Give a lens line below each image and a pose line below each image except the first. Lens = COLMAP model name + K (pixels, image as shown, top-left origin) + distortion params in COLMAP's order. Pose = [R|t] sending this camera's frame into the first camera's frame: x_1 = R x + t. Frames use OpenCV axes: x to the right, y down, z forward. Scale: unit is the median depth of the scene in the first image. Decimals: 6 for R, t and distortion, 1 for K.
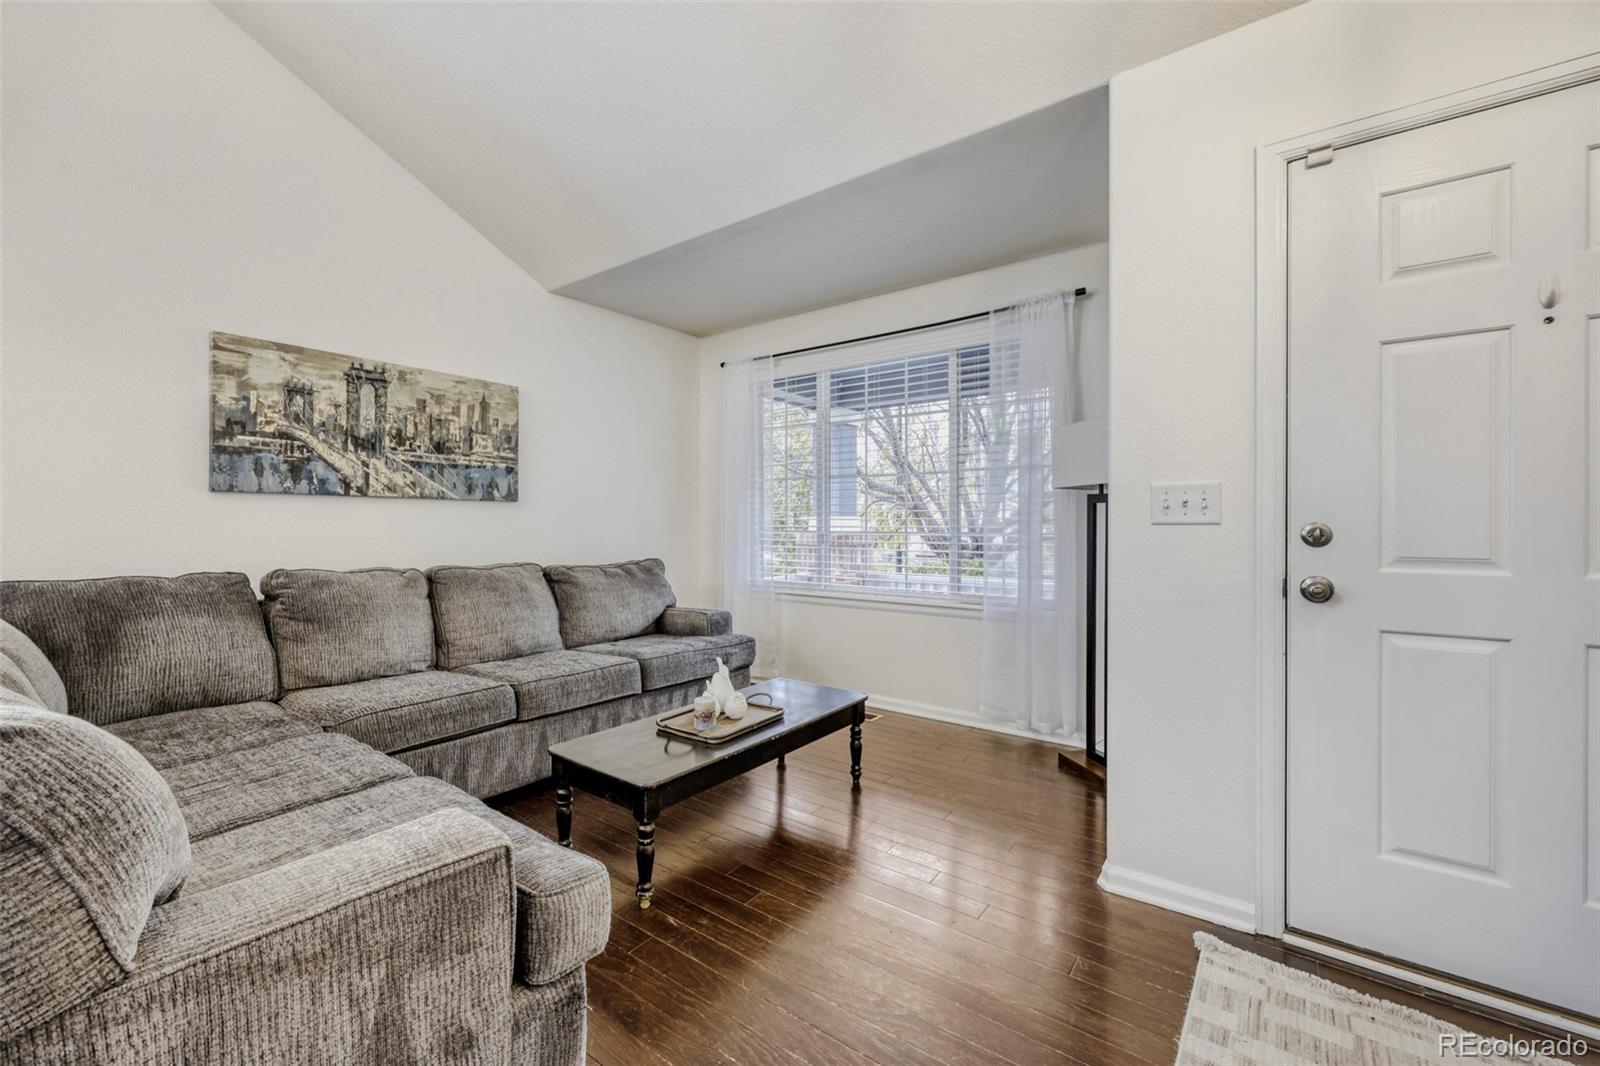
lens RADIAL K [[641.1, 0, 789.5], [0, 641.1, 524.0], [0, 0, 1]] dist [0.000208, 0.000070]
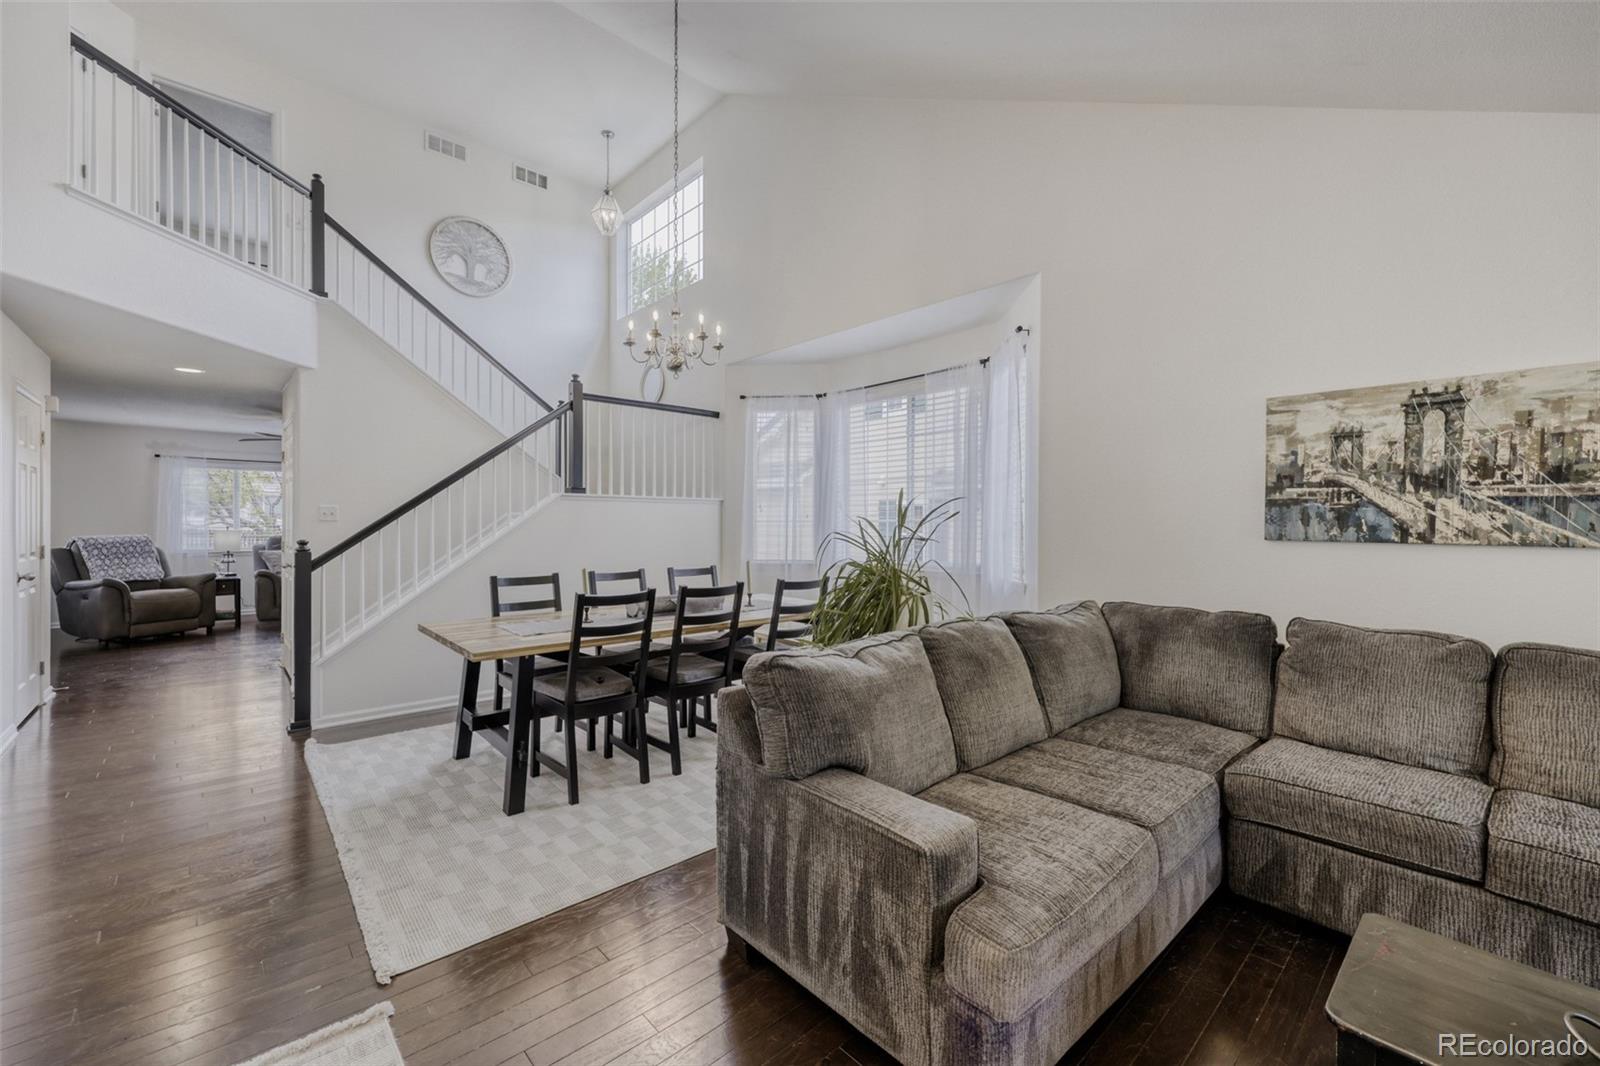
lens RADIAL K [[641.1, 0, 792.1], [0, 641.1, 531.5], [0, 0, 1]] dist [0.000208, 0.000070]
pose [[-0.175269, 0.006070, -0.984502, 0.330701], [-0.008779, 0.999932, 0.007729, -0.062166], [0.984481, 0.009997, -0.175204, 0.342845]]
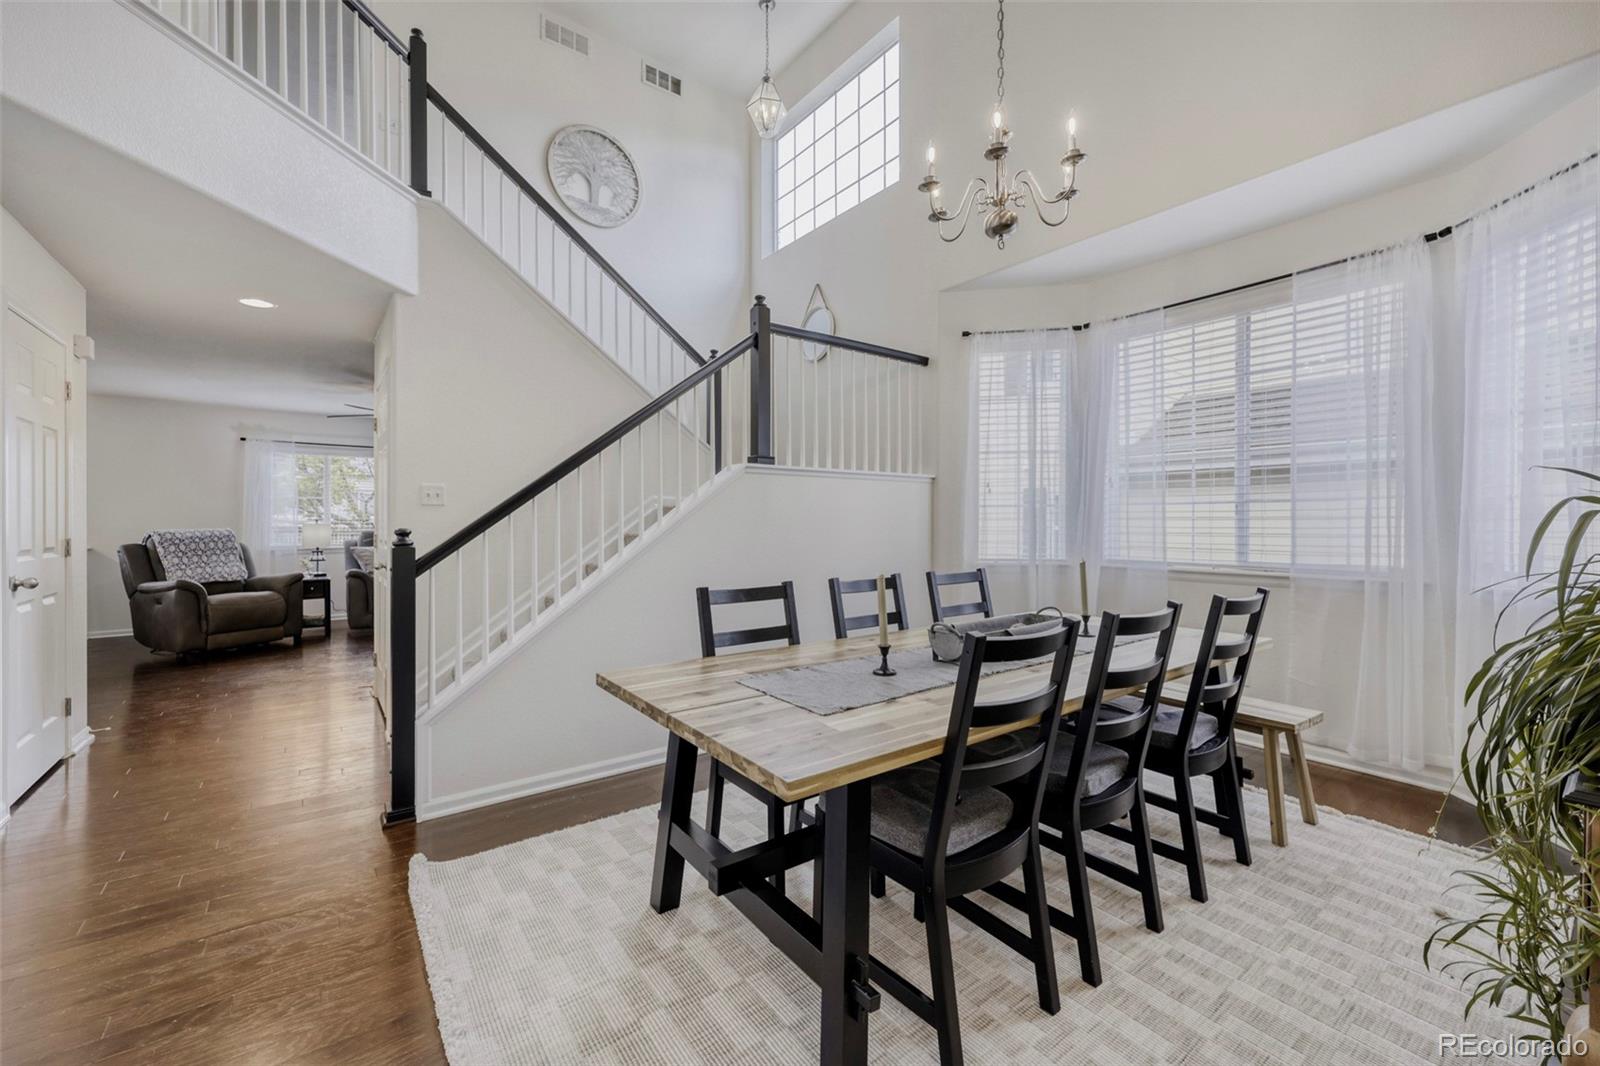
lens RADIAL K [[656.9, 0, 797.1], [0, 656.9, 529.0], [0, 0, 1]] dist [0.000870, 0.000244]
pose [[-0.274750, 0.007429, -0.961487, -0.126979], [-0.004910, 0.999946, 0.009130, -0.033544], [0.961503, 0.007230, -0.274699, -0.170587]]
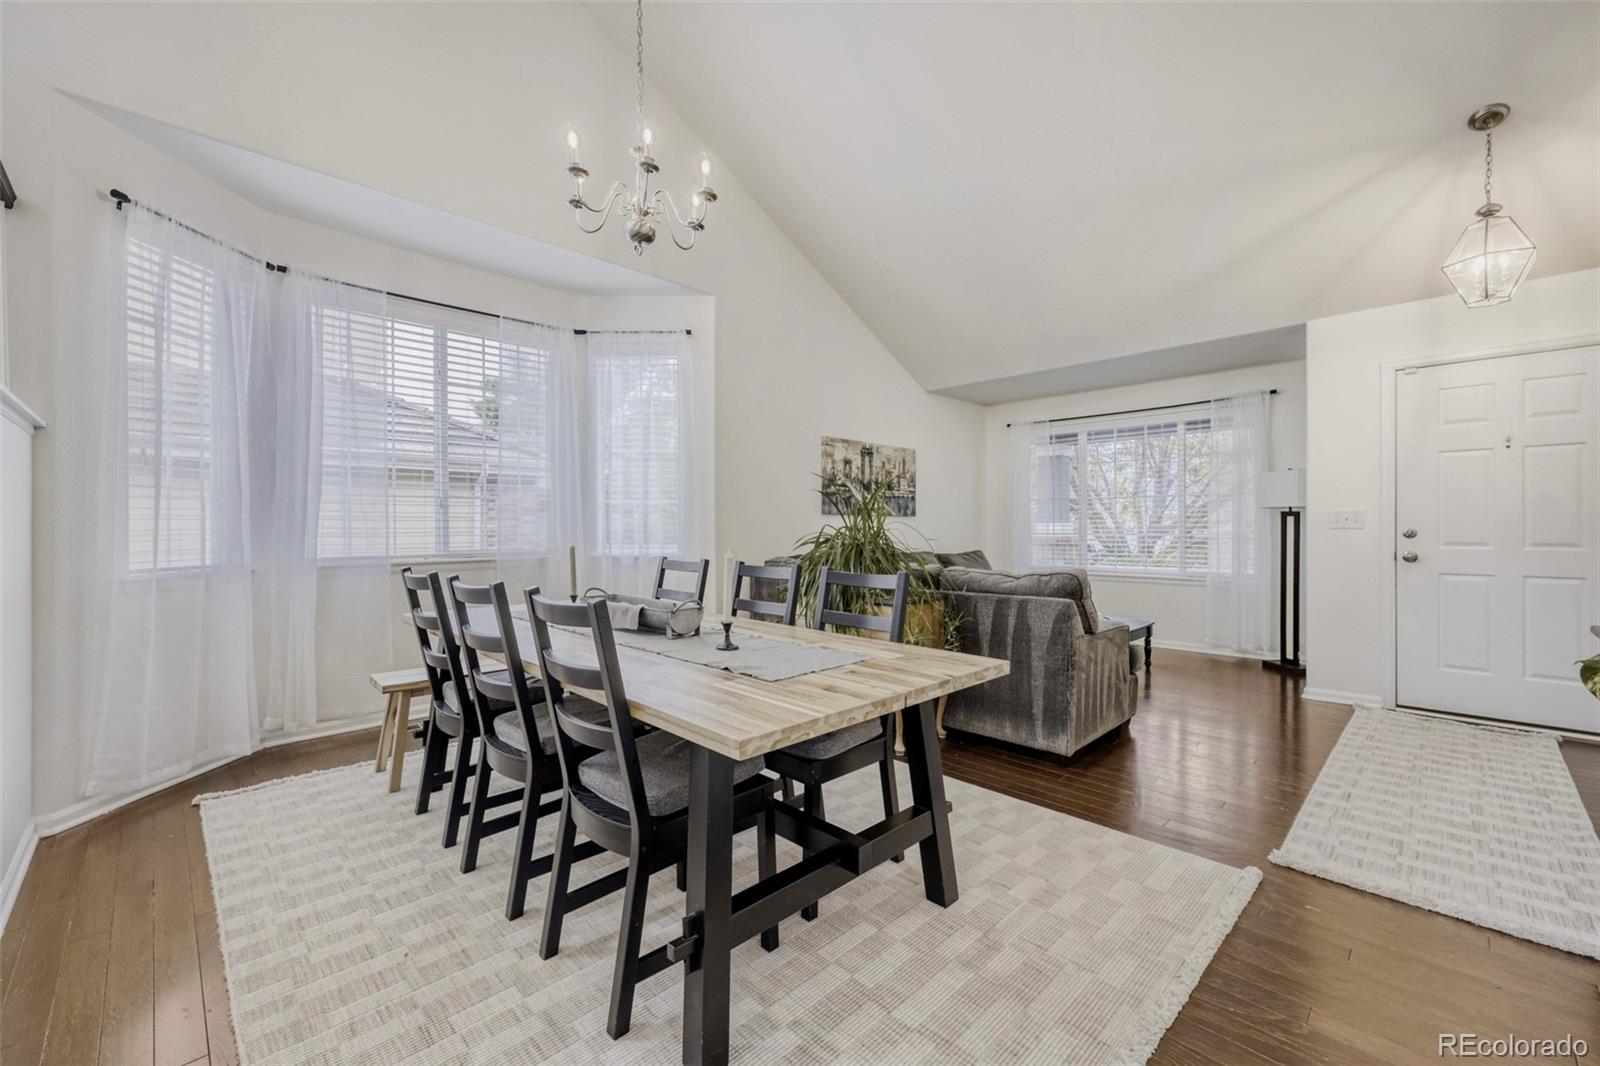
lens RADIAL K [[641.1, 0, 802.4], [0, 641.1, 526.0], [0, 0, 1]] dist [0.000208, 0.000070]
pose [[0.991527, -0.004773, -0.129812, -0.640164], [0.004807, 0.999988, -0.000052, -0.012027], [0.129811, -0.000573, 0.991539, -0.961942]]
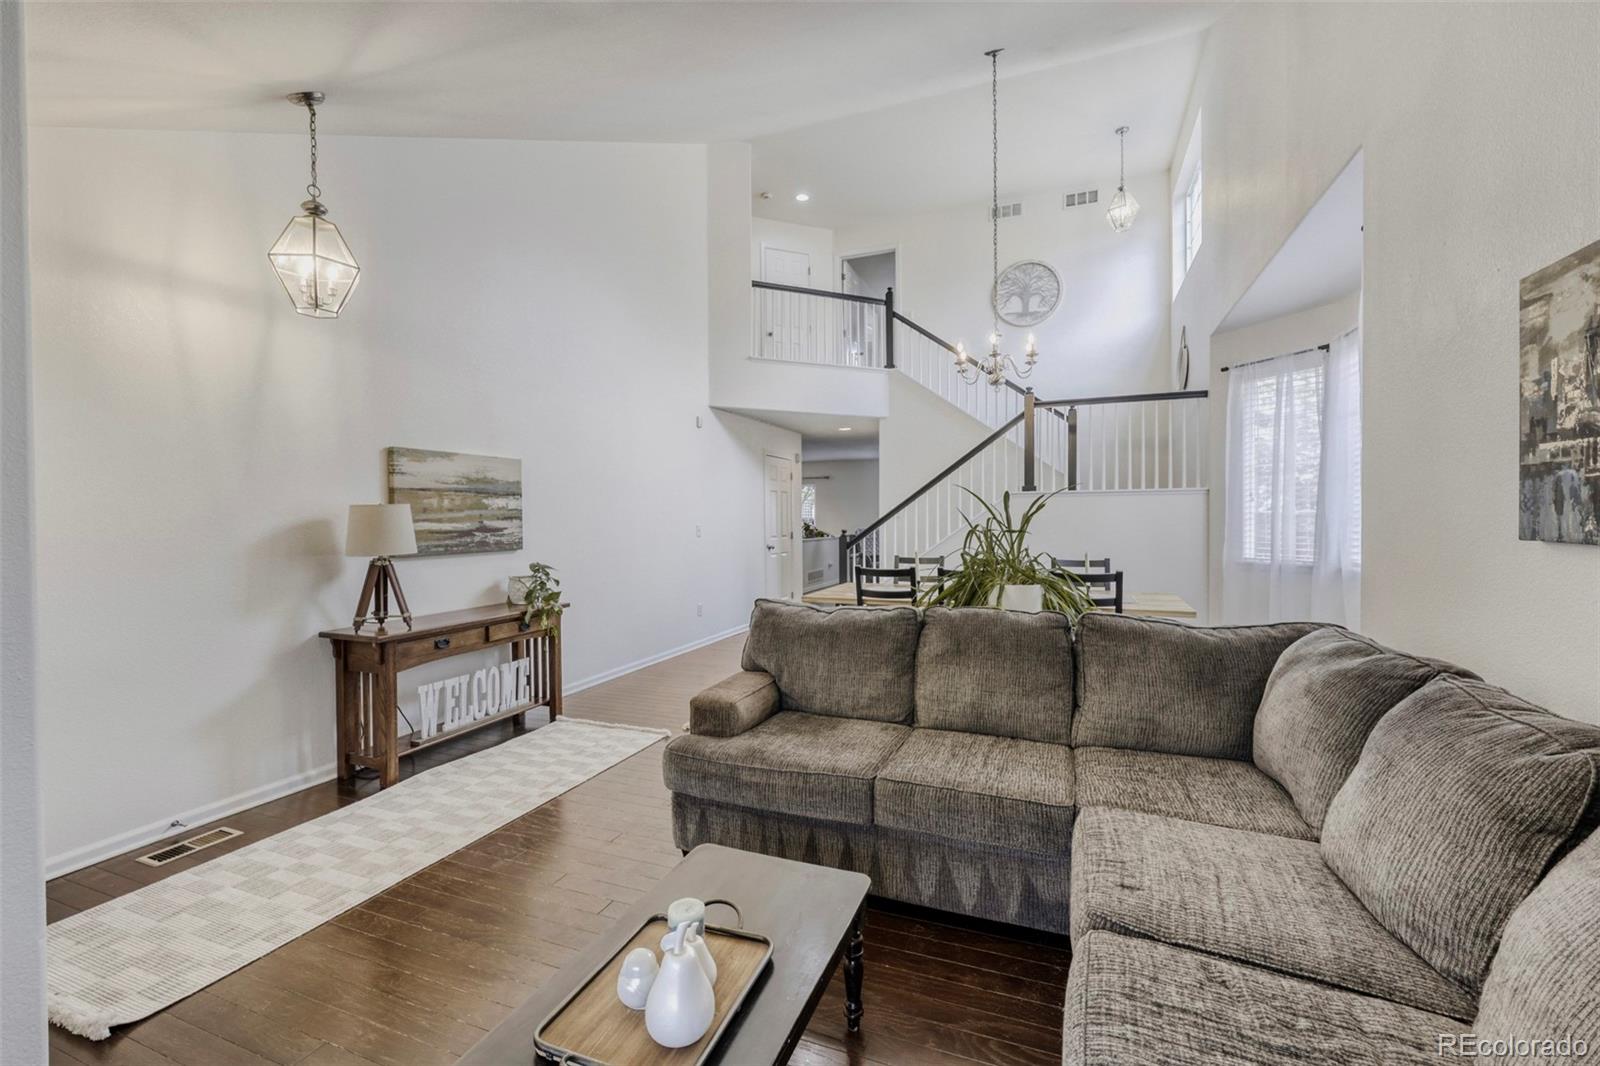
lens RADIAL K [[656.9, 0, 812.0], [0, 656.9, 530.7], [0, 0, 1]] dist [0.000870, 0.000244]
pose [[-0.952846, 0.005424, -0.303405, -0.052475], [-0.000720, 0.999797, 0.020136, -0.066877], [0.303453, 0.019404, -0.952649, 1.275580]]
